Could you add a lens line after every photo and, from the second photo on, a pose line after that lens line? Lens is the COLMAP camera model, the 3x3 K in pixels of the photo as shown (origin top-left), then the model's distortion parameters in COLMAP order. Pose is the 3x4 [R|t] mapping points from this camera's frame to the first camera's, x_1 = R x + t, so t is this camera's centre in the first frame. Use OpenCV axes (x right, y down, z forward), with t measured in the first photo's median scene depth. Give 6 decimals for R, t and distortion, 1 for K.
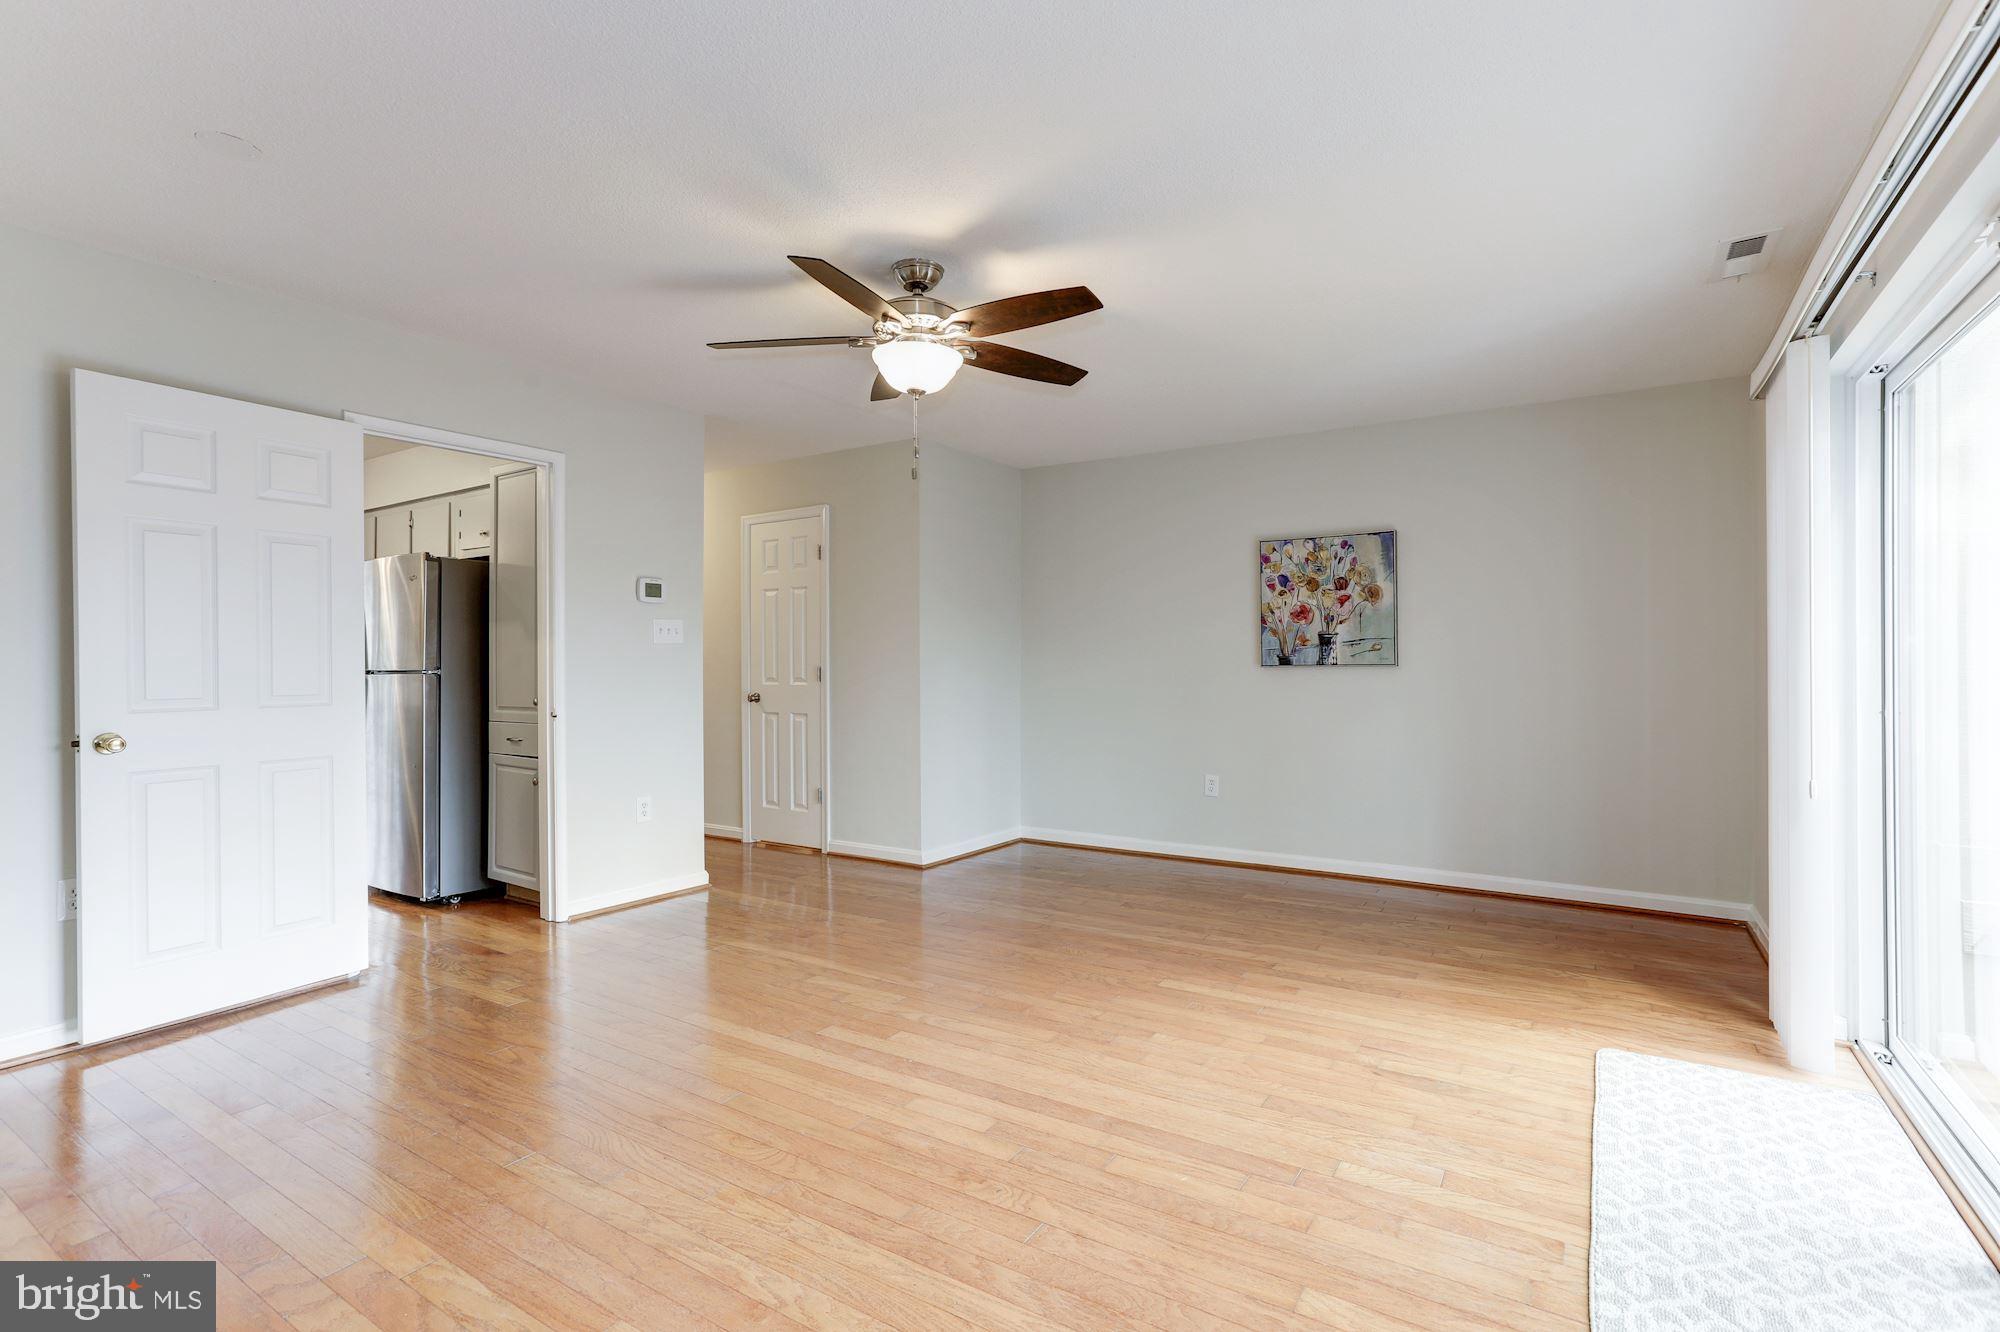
lens RADIAL K [[914.9, 0, 1042.7], [0, 914.9, 659.4], [0, 0, 1]] dist [-0.046466, 0.025363]
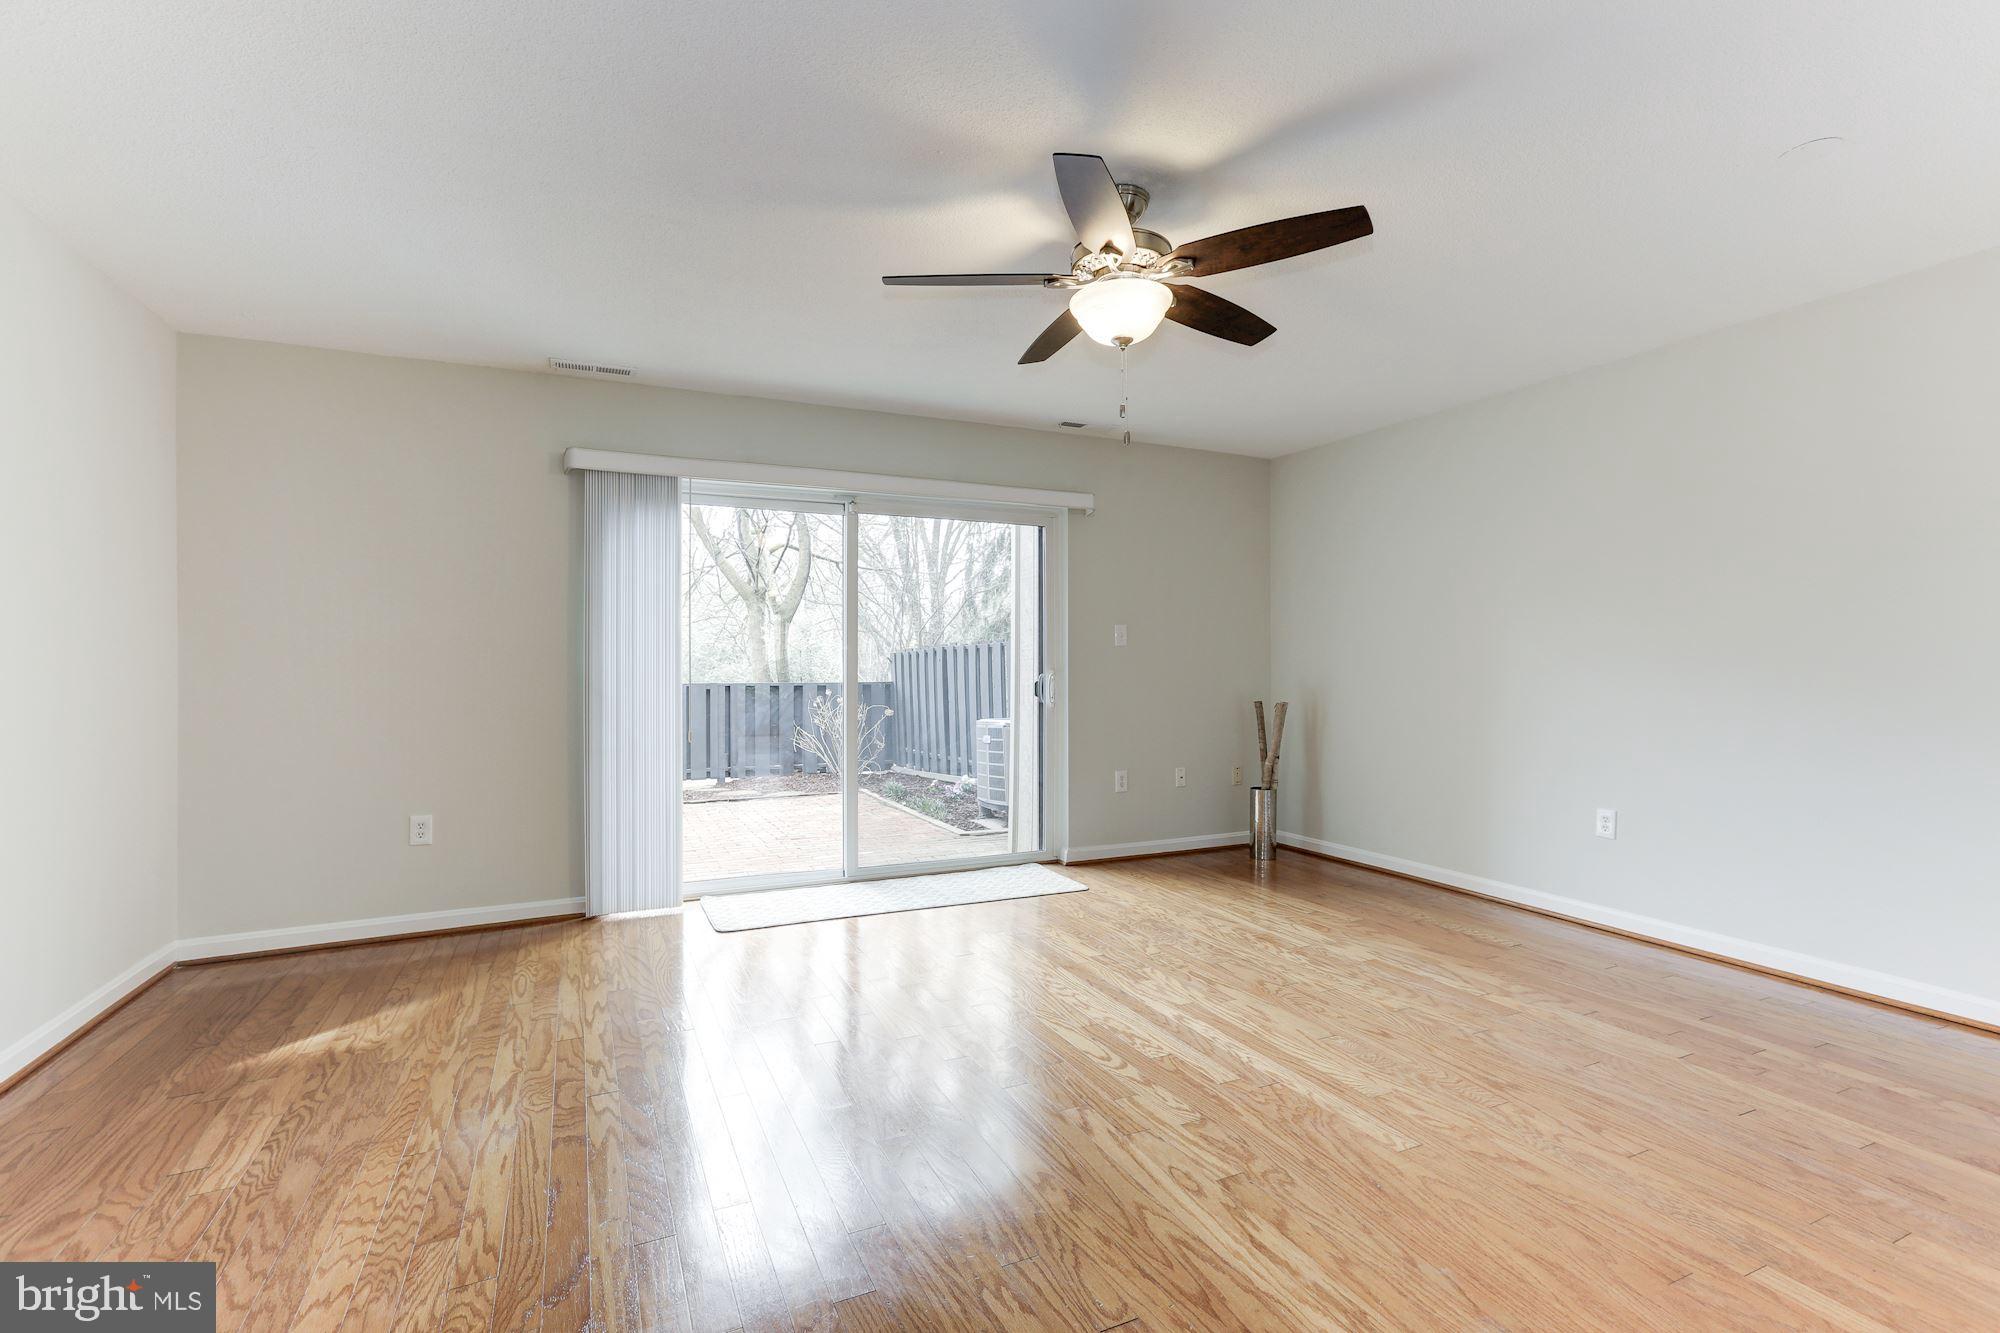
lens RADIAL K [[945.5, 0, 1003.9], [0, 945.5, 668.0], [0, 0, 1]] dist [-0.034837, 0.016661]
pose [[-0.831884, 0.001275, 0.554947, -0.584951], [-0.000817, 0.999993, -0.003522, 0.014325], [-0.554948, -0.003383, -0.831878, 1.956793]]
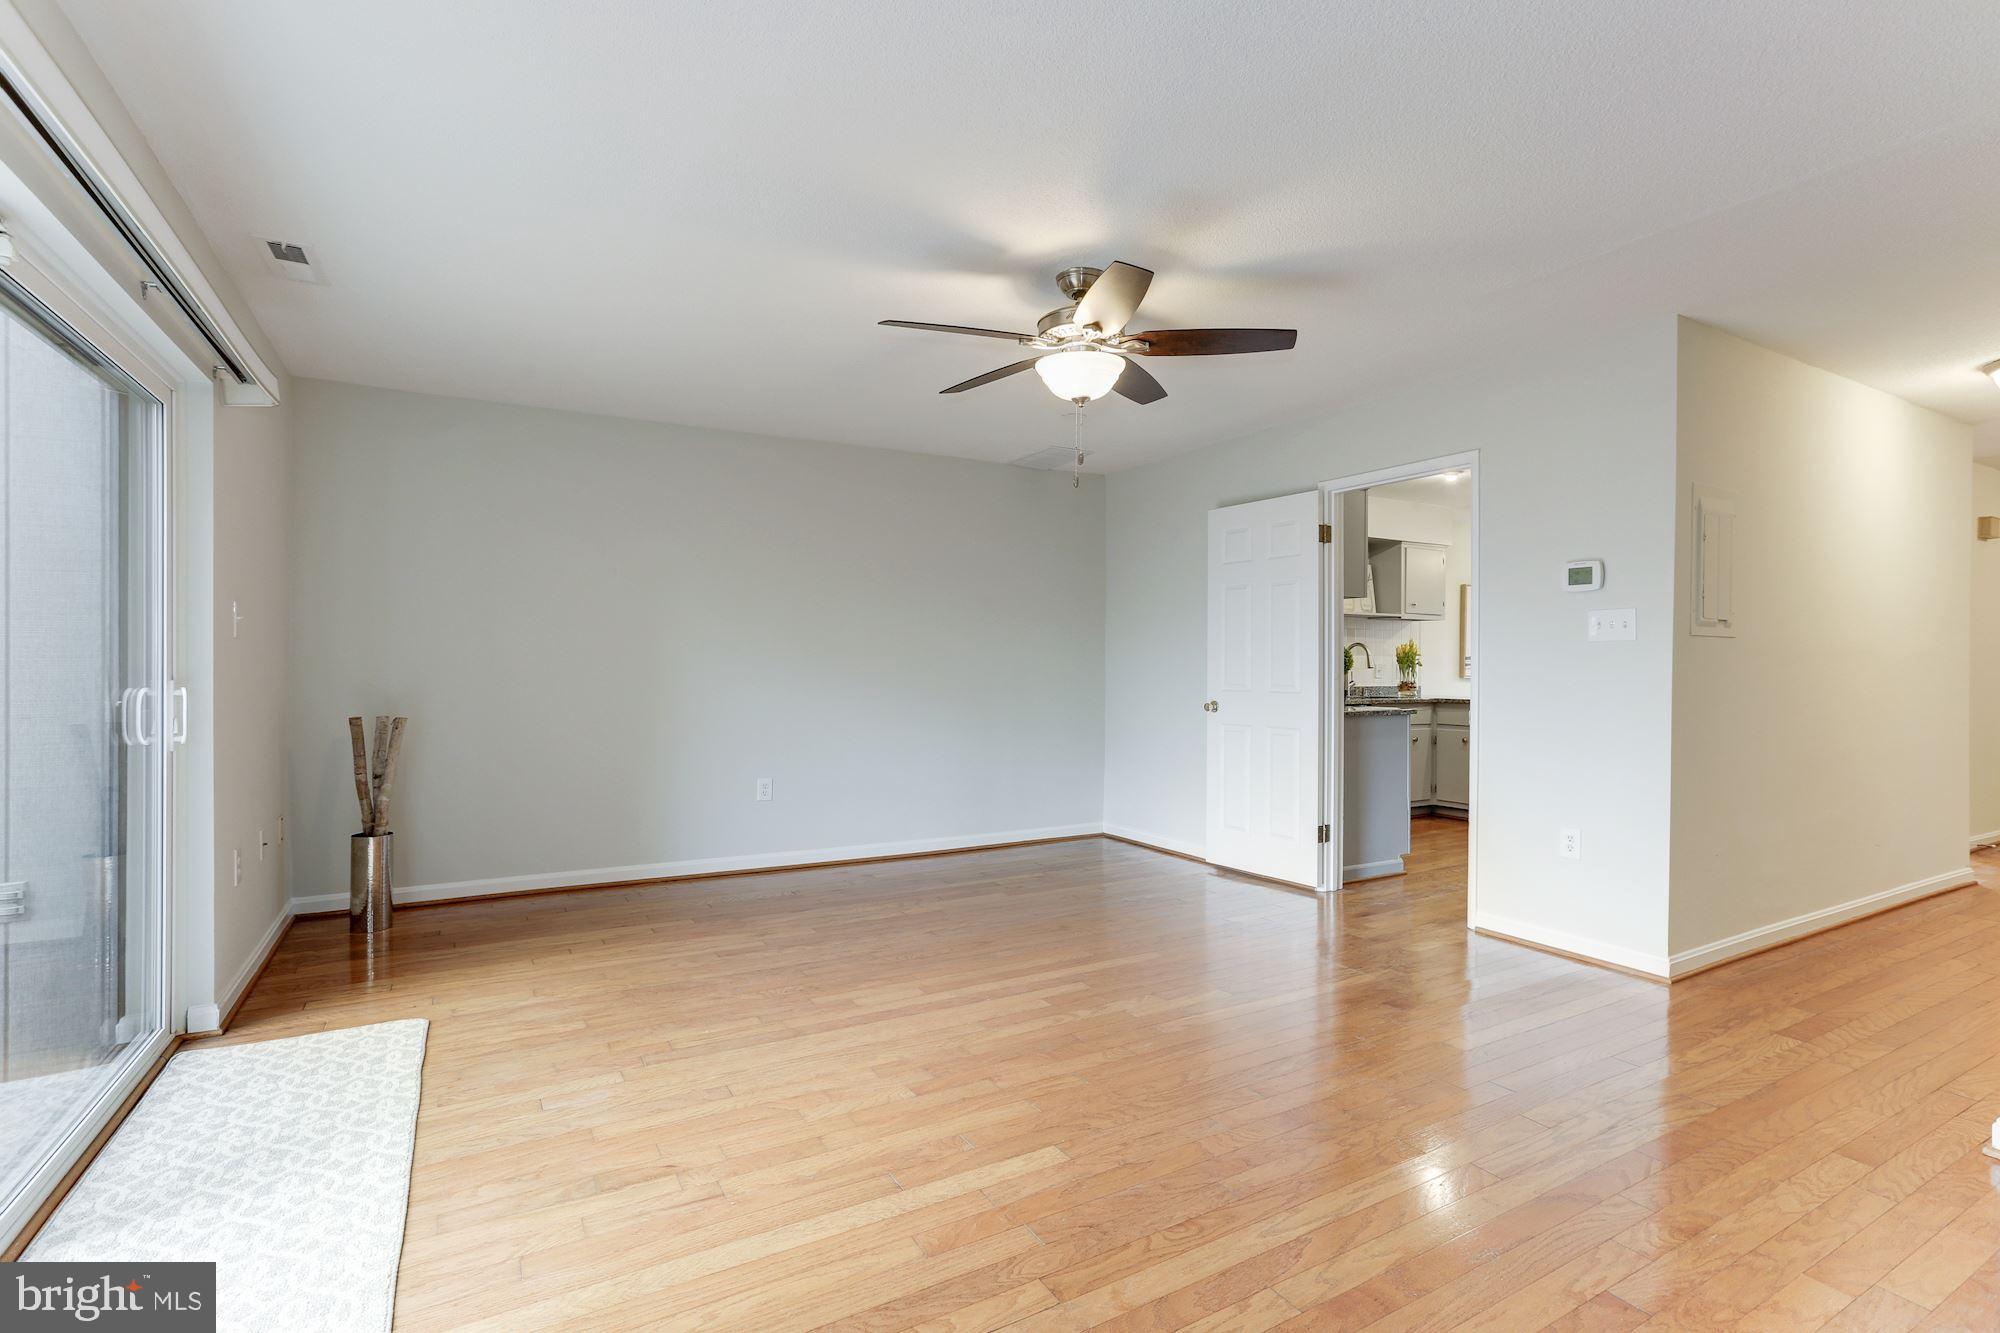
lens RADIAL K [[945.5, 0, 1003.9], [0, 945.5, 668.0], [0, 0, 1]] dist [-0.034837, 0.016661]
pose [[-0.477992, 0.007338, -0.878333, 0.896676], [0.005123, 0.999971, 0.005566, -0.002213], [0.878349, -0.001839, -0.478016, 1.547529]]
